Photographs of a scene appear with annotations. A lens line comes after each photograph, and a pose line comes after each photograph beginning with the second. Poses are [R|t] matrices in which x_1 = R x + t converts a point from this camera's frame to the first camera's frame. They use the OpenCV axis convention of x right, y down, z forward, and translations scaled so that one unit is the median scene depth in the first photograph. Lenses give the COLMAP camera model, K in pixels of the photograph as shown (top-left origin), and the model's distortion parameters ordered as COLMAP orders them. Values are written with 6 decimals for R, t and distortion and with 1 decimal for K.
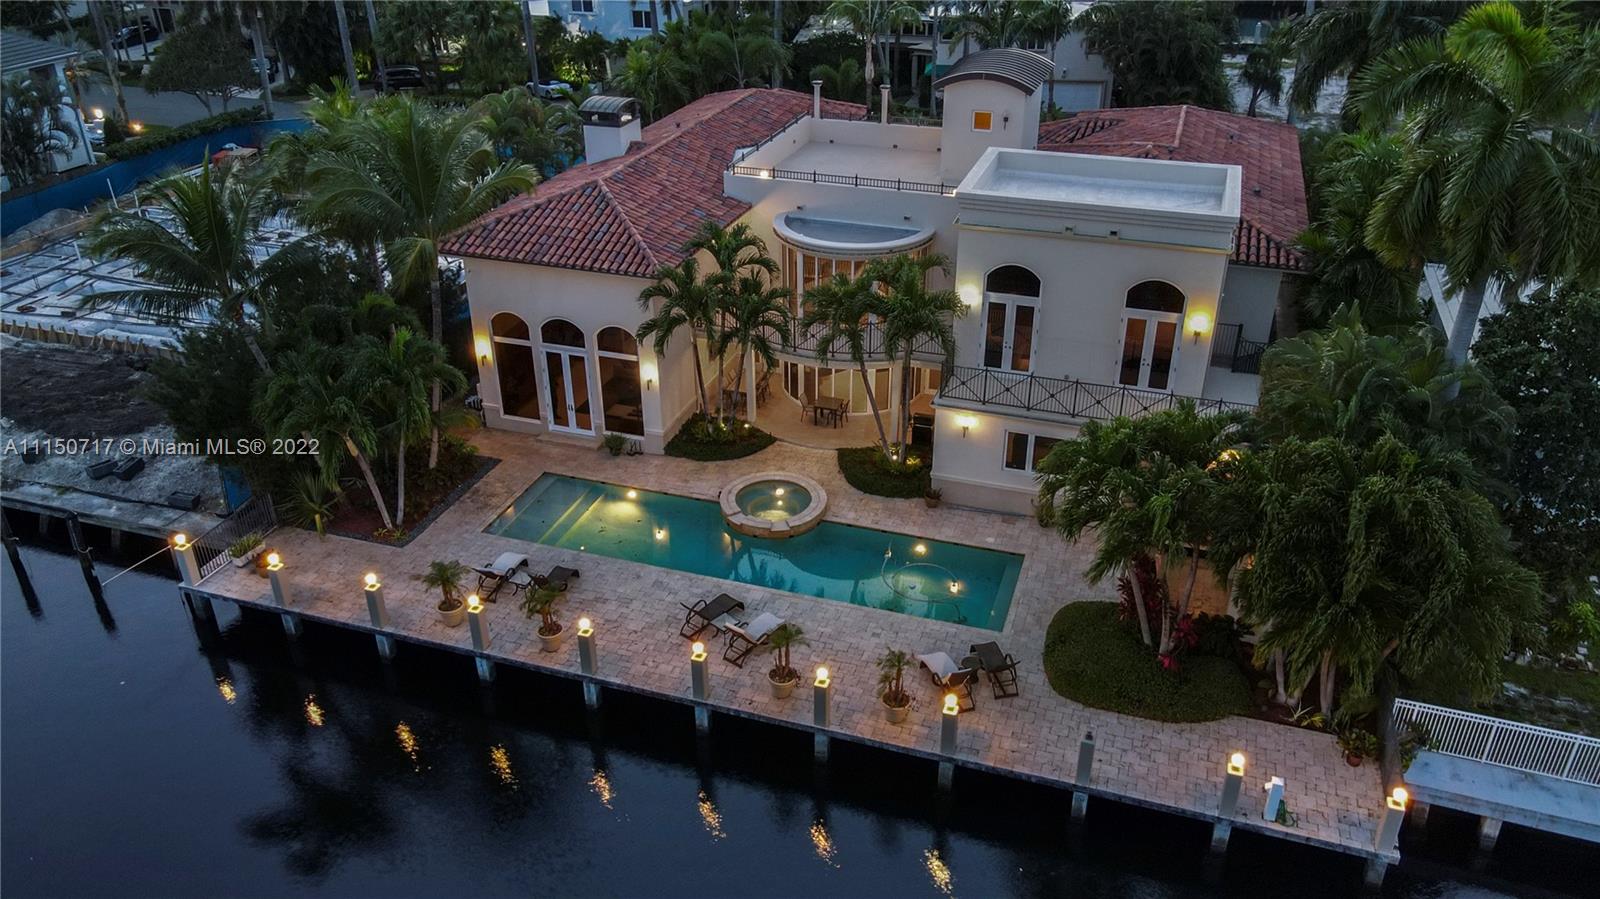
lens RADIAL K [[1183.1, 0, 806.9], [0, 1183.1, 455.3], [0, 0, 1]] dist [-0.016219, 0.059982]
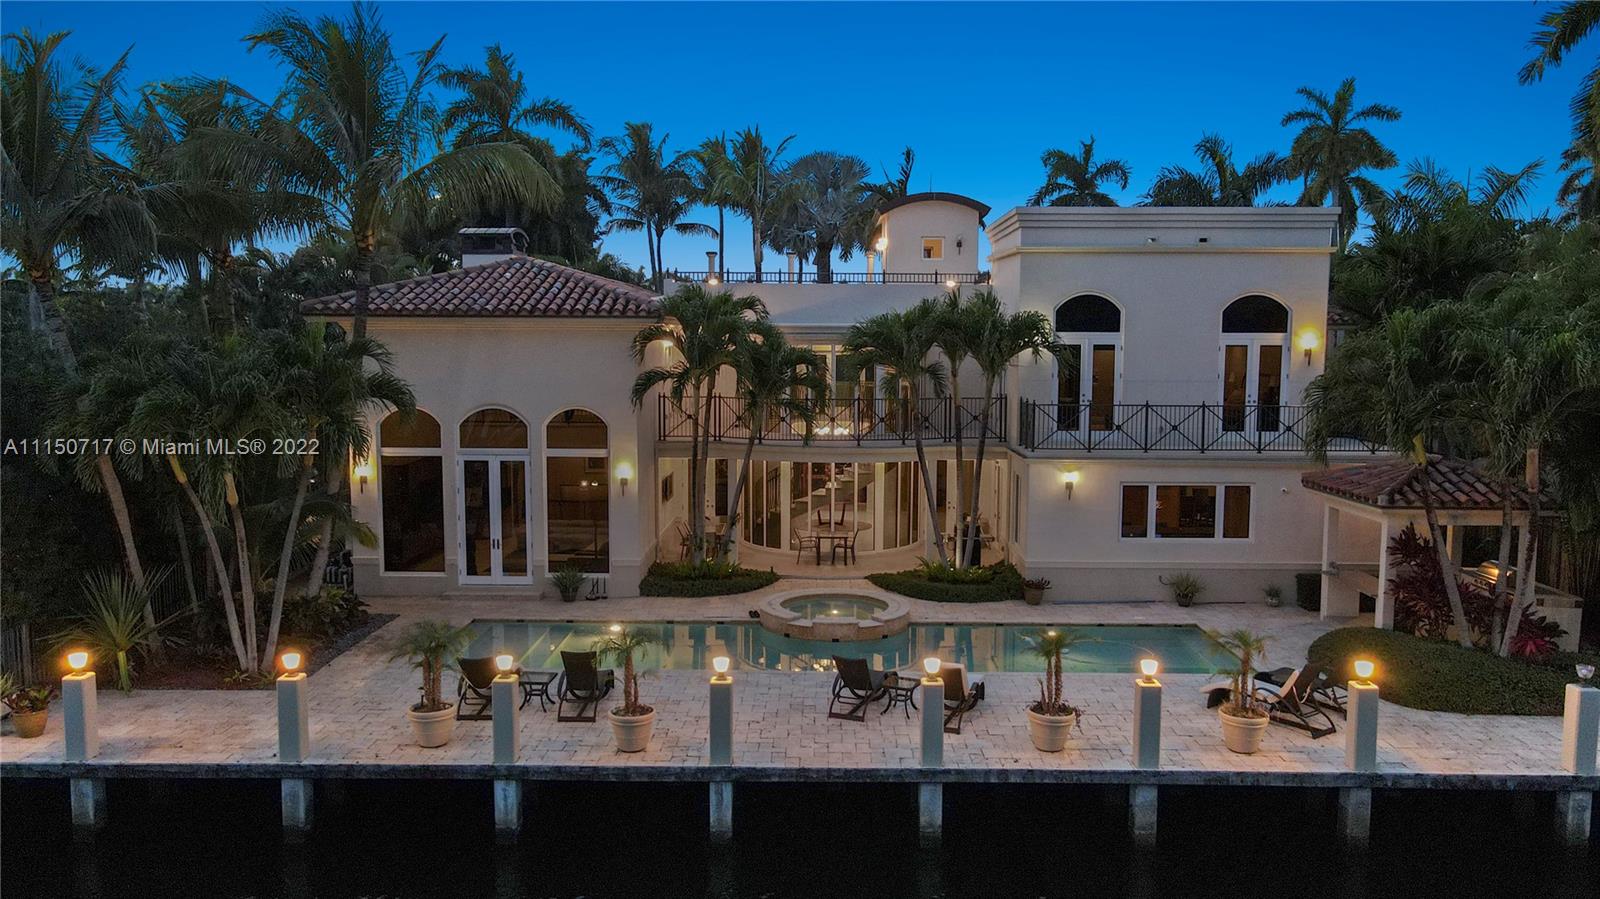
lens RADIAL K [[1183.1, 0, 806.9], [0, 1183.1, 455.3], [0, 0, 1]] dist [-0.016219, 0.059982]
pose [[0.953831, -0.023668, 0.299411, -0.256808], [0.139643, 0.917535, -0.372329, 0.218245], [-0.265907, 0.396949, 0.878479, 0.348981]]
